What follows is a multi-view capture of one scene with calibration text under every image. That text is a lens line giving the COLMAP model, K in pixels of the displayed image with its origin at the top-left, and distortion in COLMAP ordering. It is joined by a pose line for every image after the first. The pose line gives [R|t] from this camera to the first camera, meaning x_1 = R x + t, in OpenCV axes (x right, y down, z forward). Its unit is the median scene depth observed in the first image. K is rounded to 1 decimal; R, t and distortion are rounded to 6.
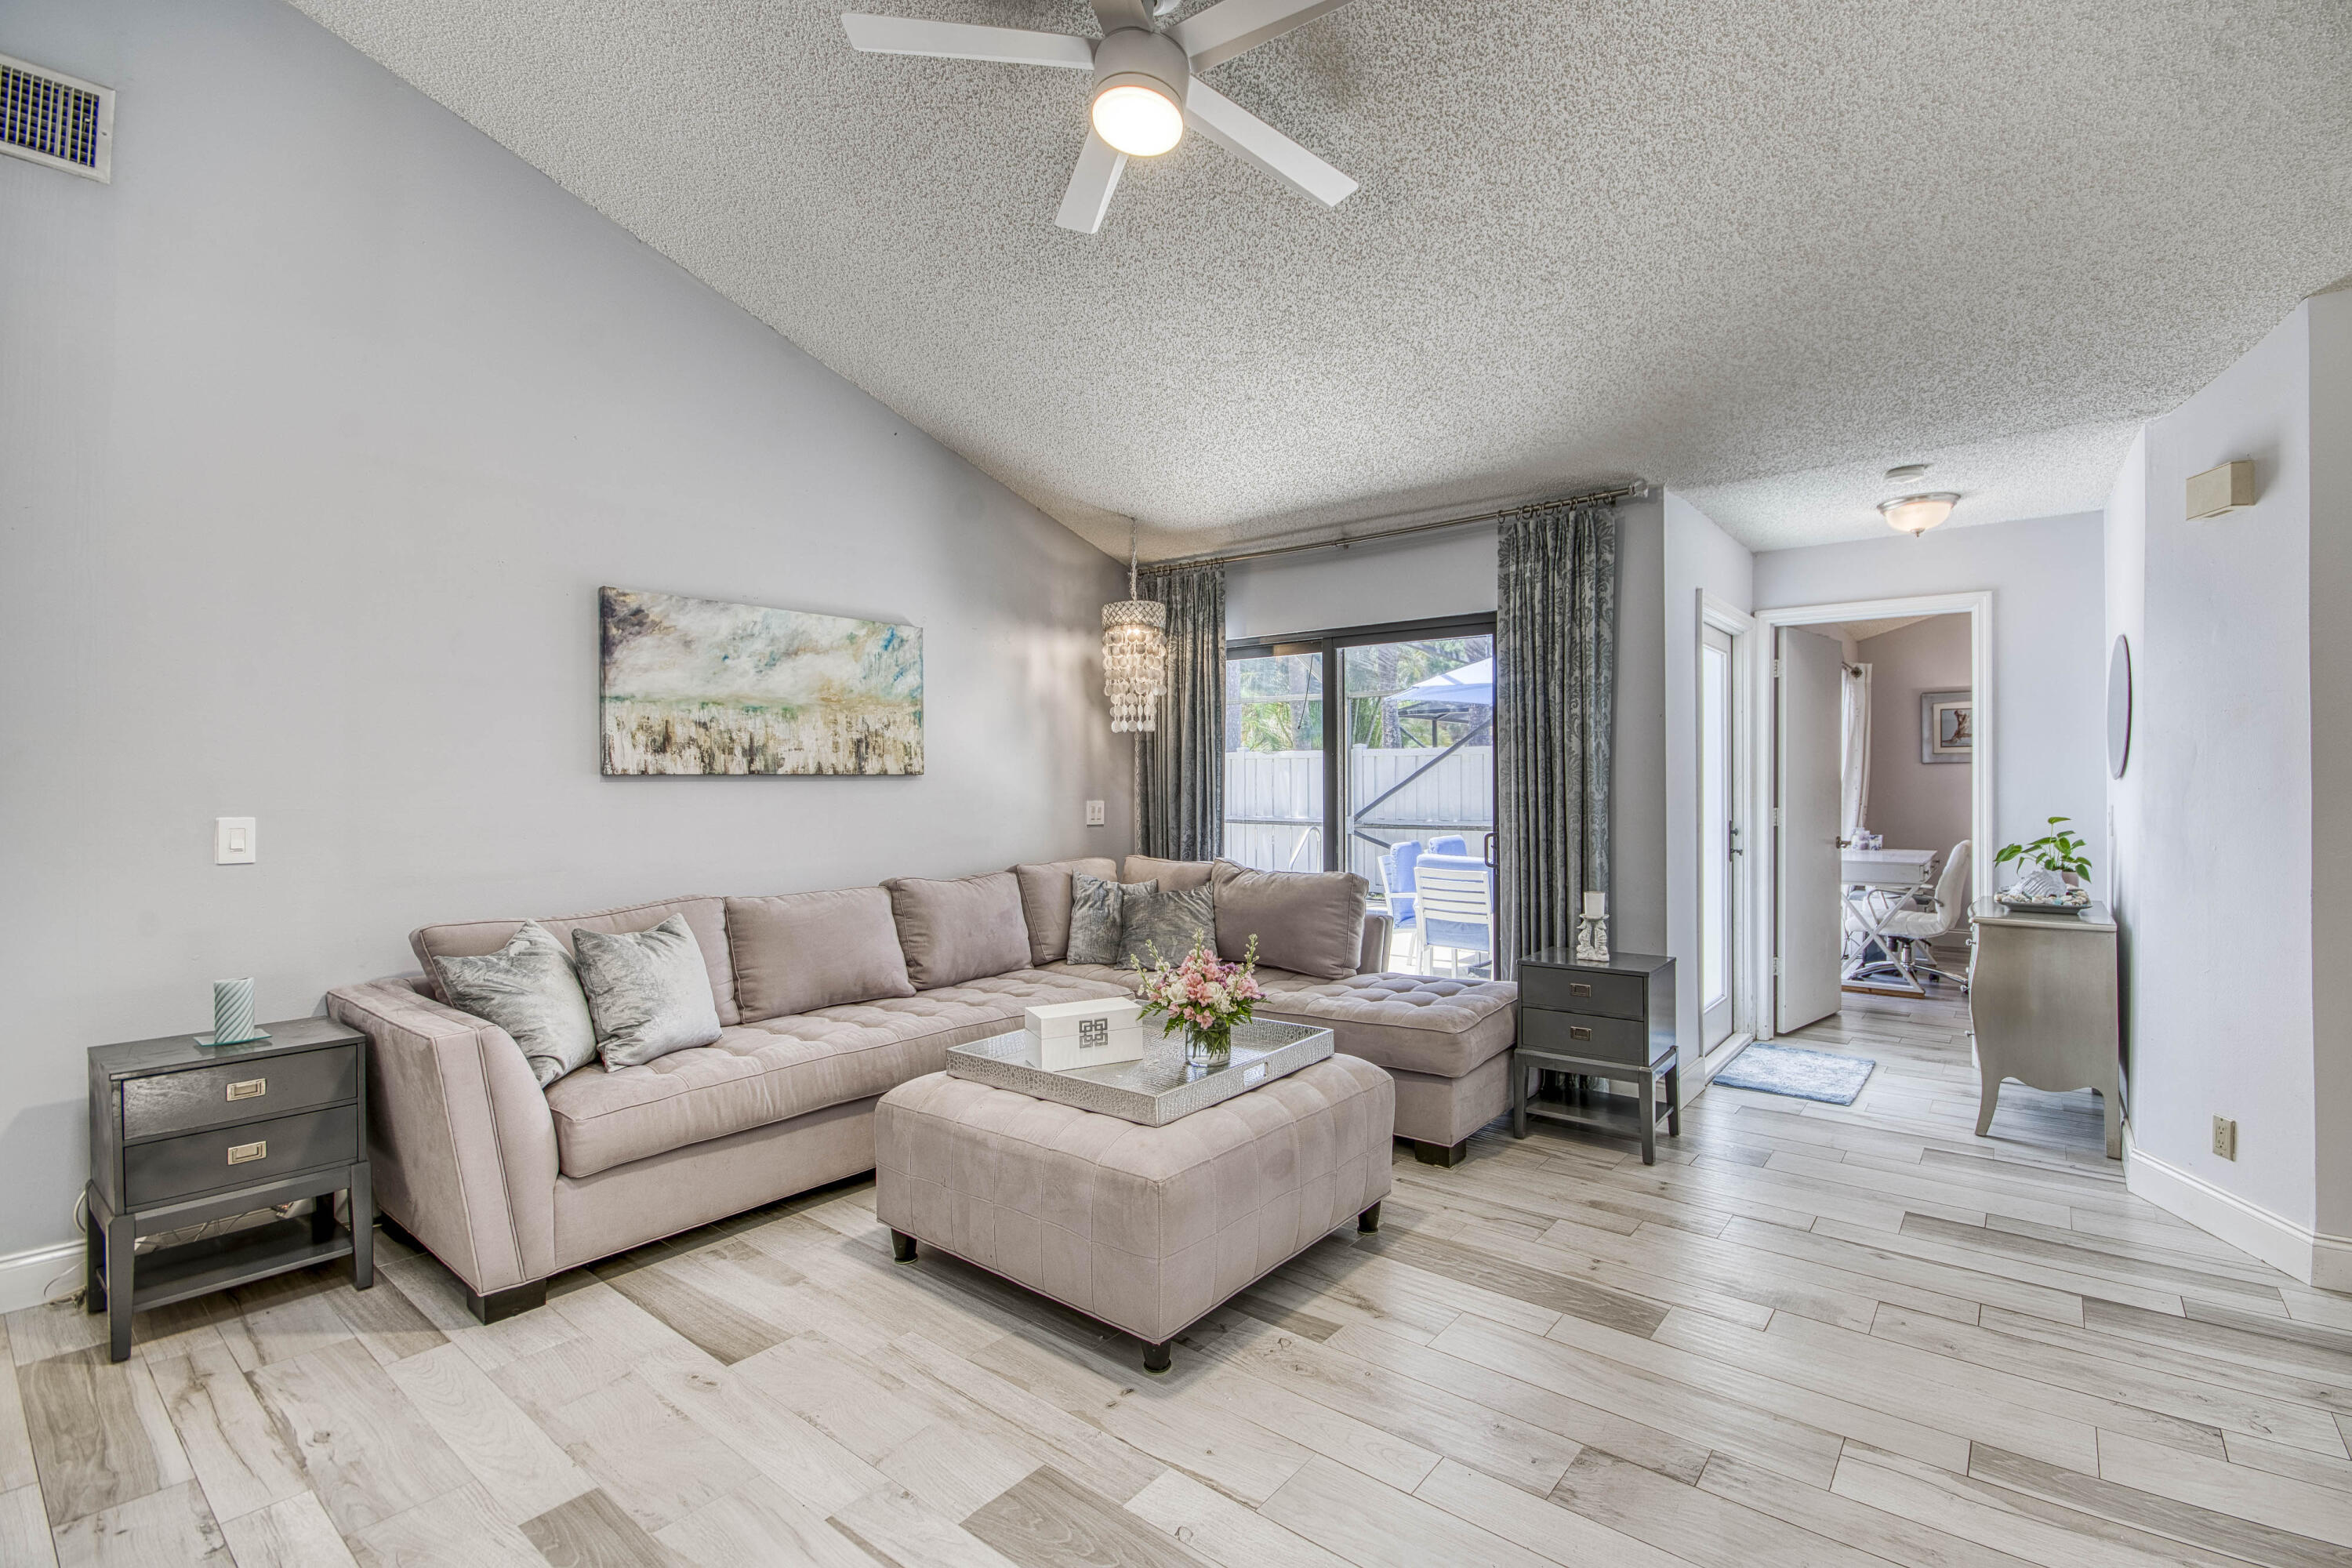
lens RADIAL K [[1043.7, 0, 1243.1], [0, 1043.7, 778.7], [0, 0, 1]] dist [0.000433, -0.002122]
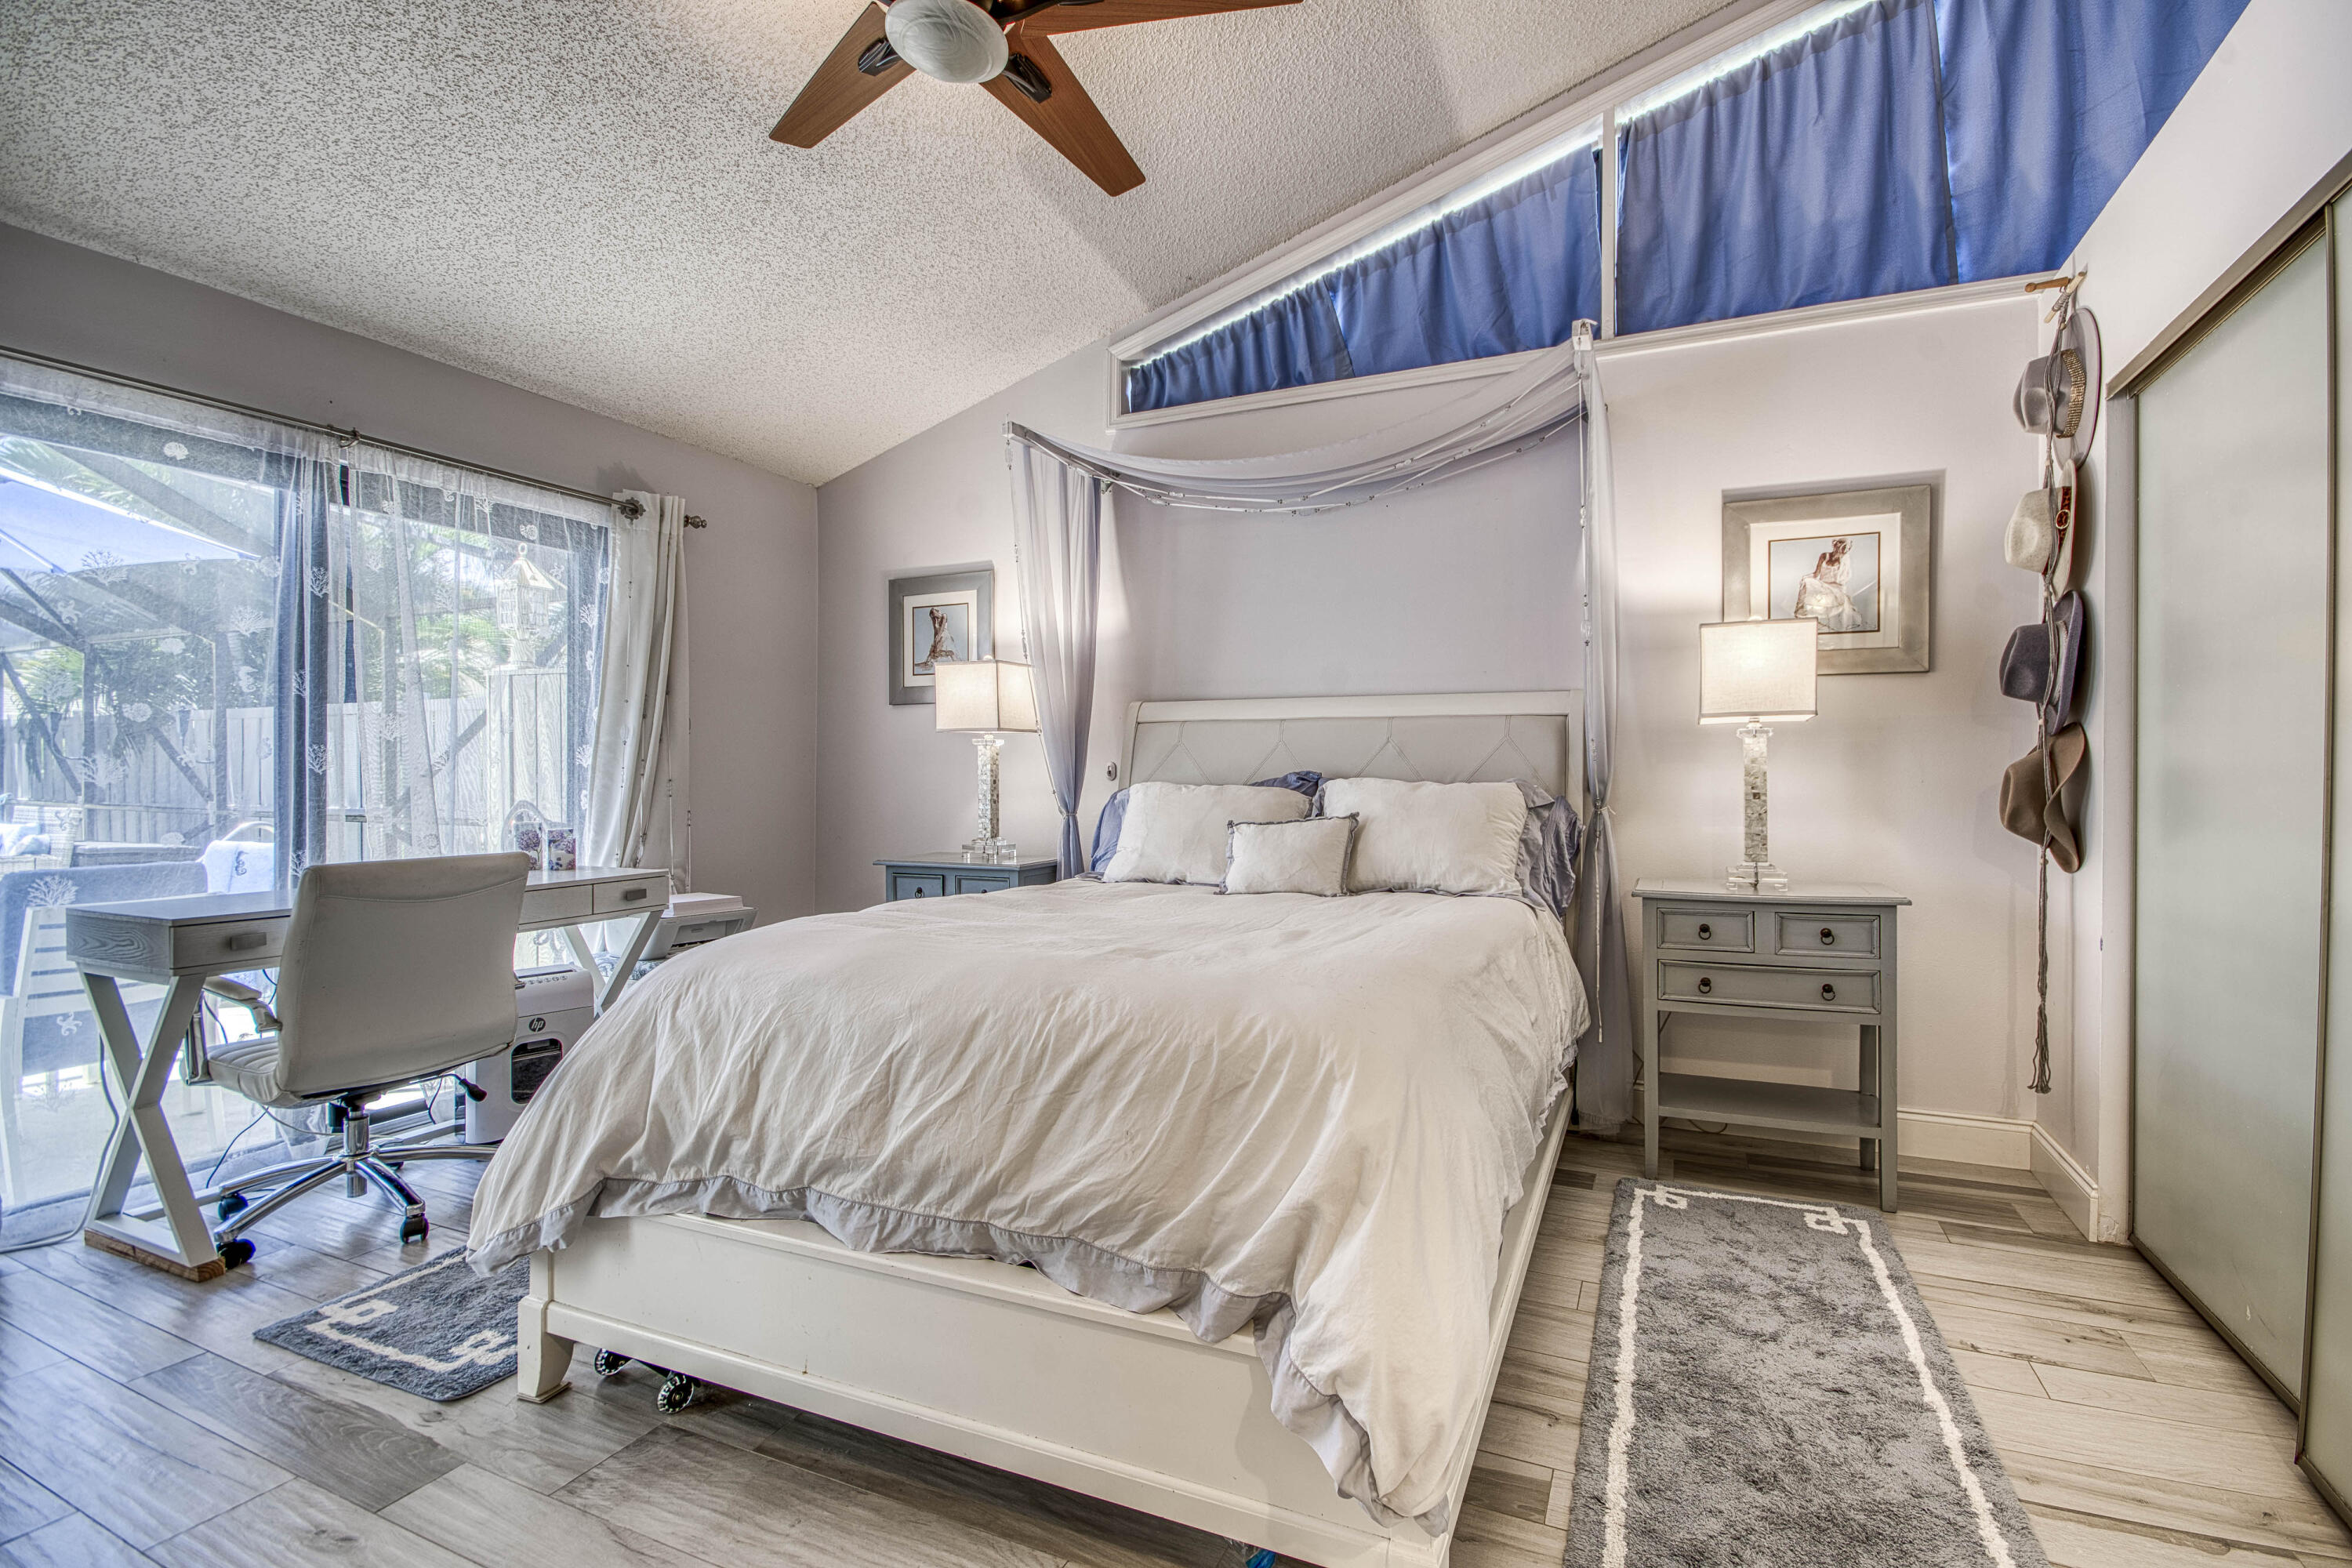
lens RADIAL K [[1043.7, 0, 1198.3], [0, 1043.7, 773.4], [0, 0, 1]] dist [0.000433, -0.002122]
pose [[0.970816, 0.007118, 0.239720, 1.309194], [-0.007414, 0.999972, 0.000331, 0.038545], [-0.239711, -0.002099, 0.970842, 0.815005]]
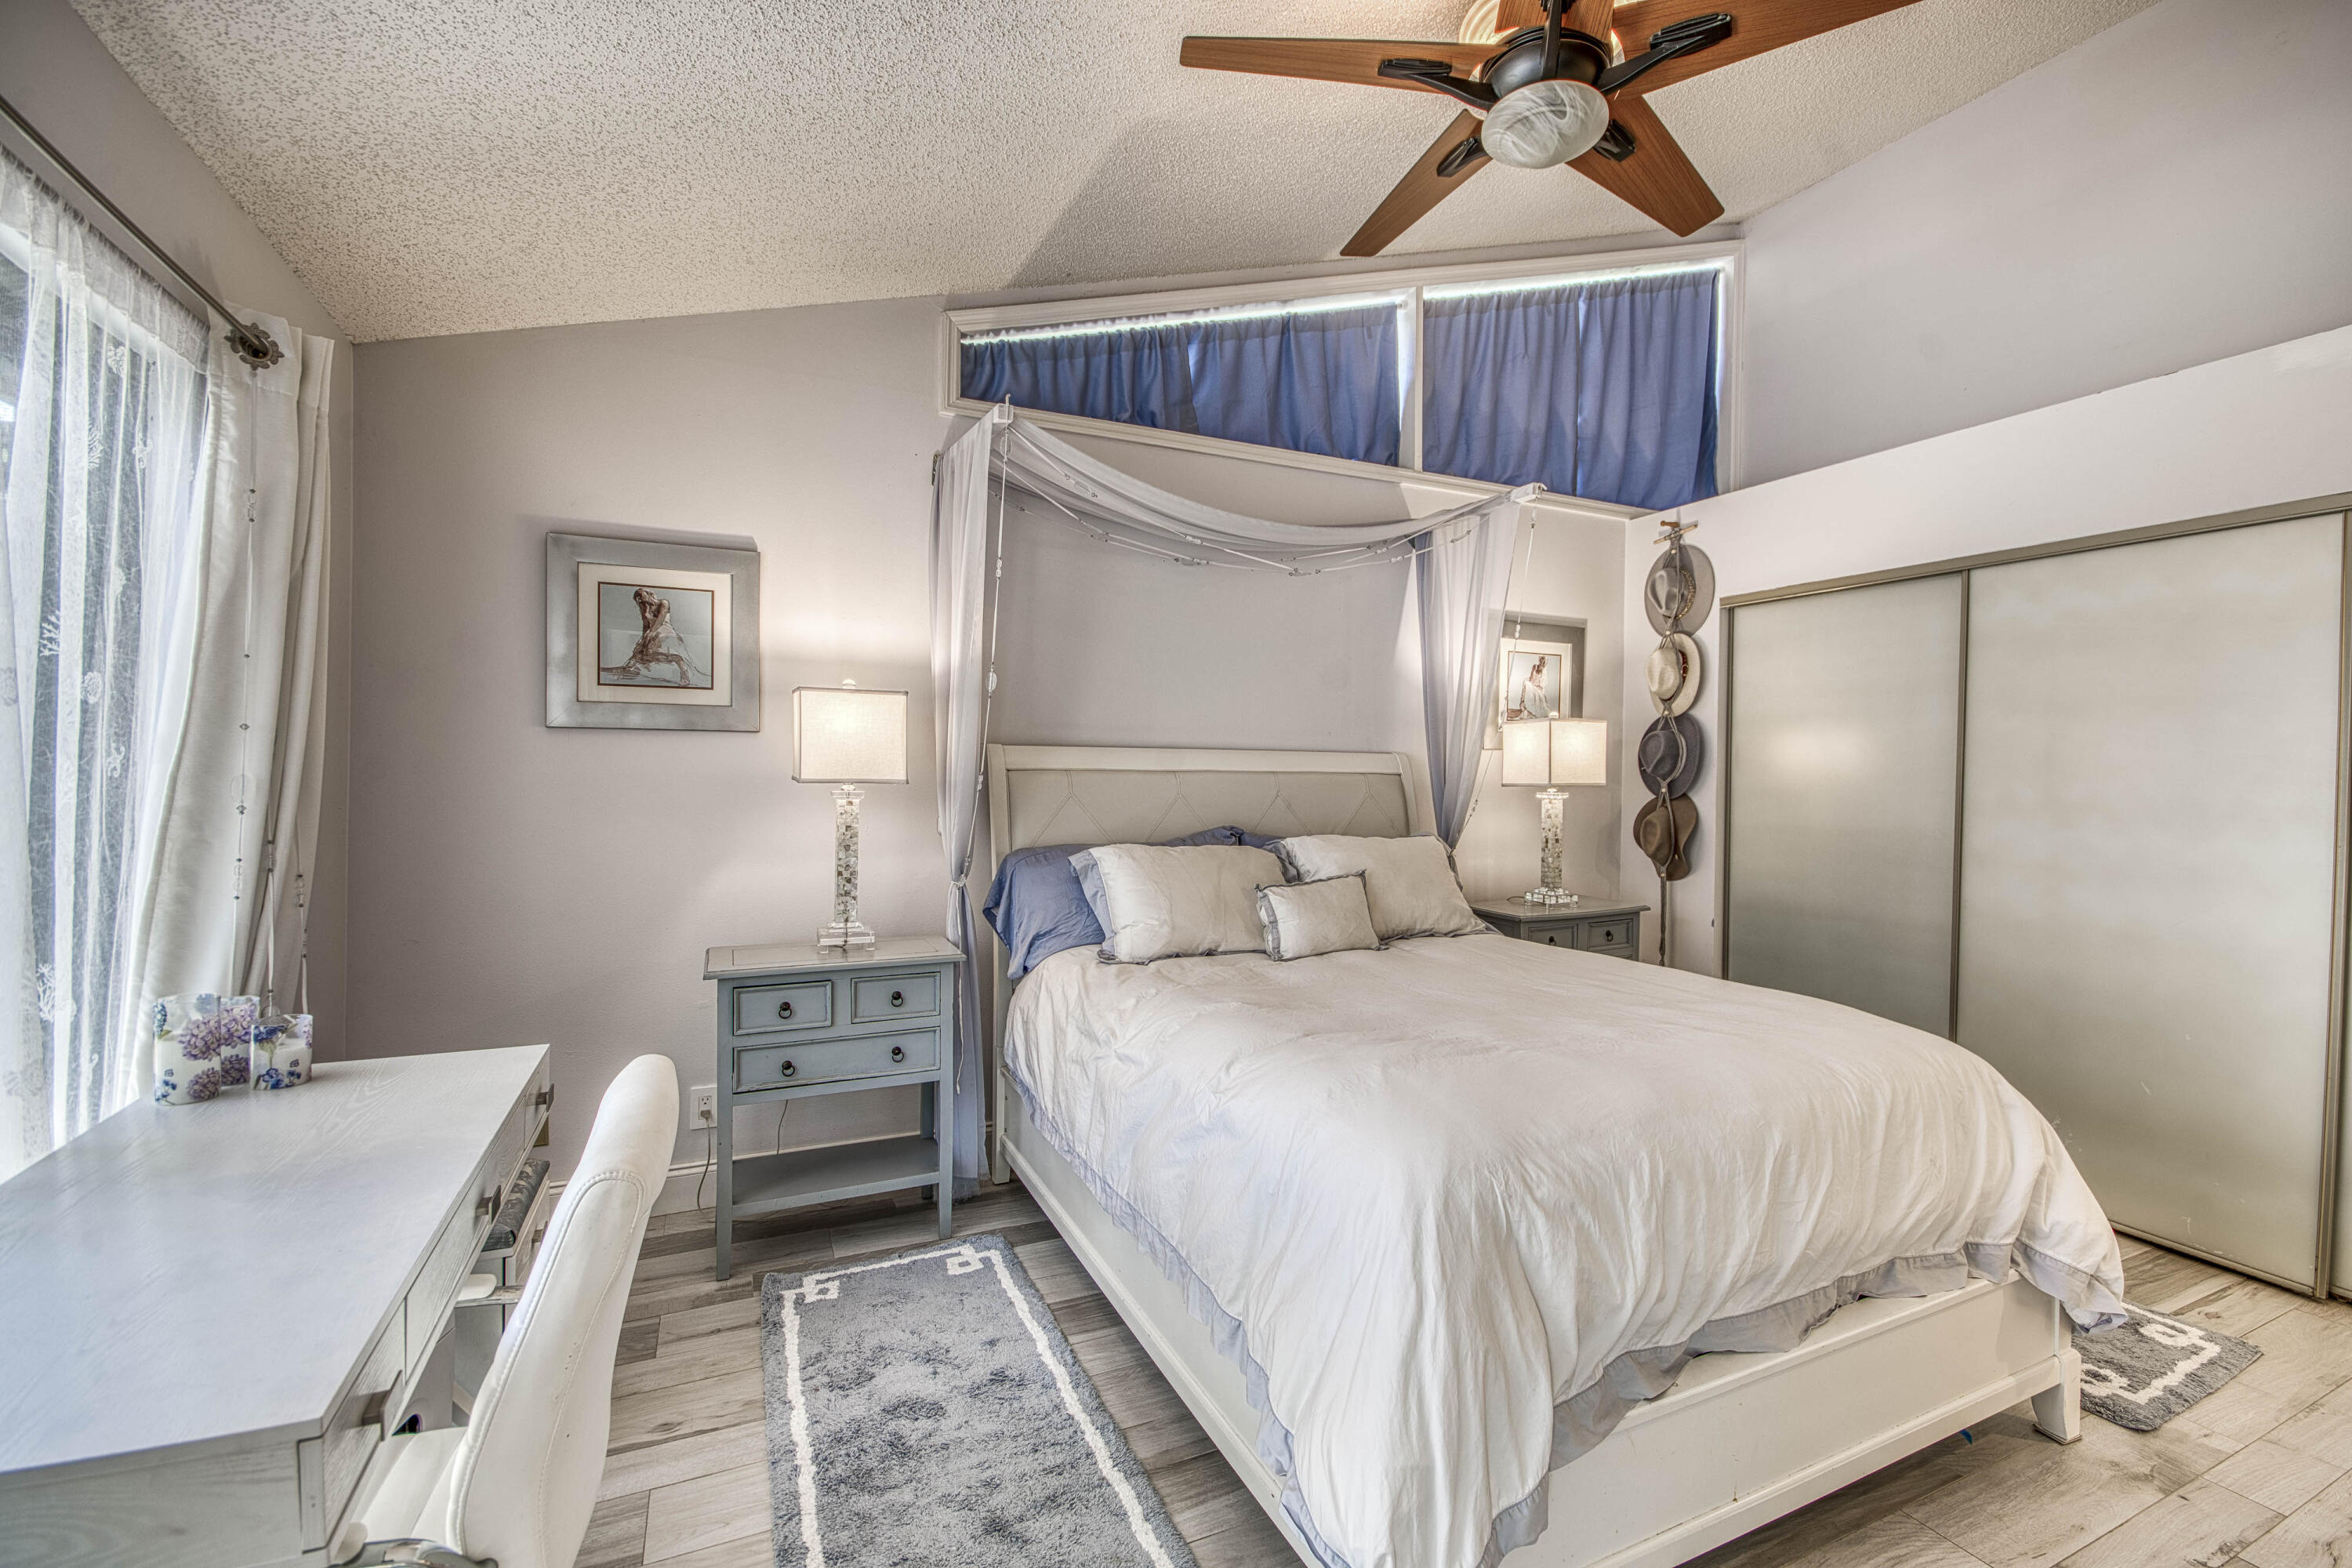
lens RADIAL K [[1043.7, 0, 1234.2], [0, 1043.7, 781.5], [0, 0, 1]] dist [0.000433, -0.002122]
pose [[0.450033, -0.000441, 0.893012, 0.844959], [-0.016263, 0.999830, 0.008689, -0.006441], [-0.892864, -0.018433, 0.449949, 1.213863]]
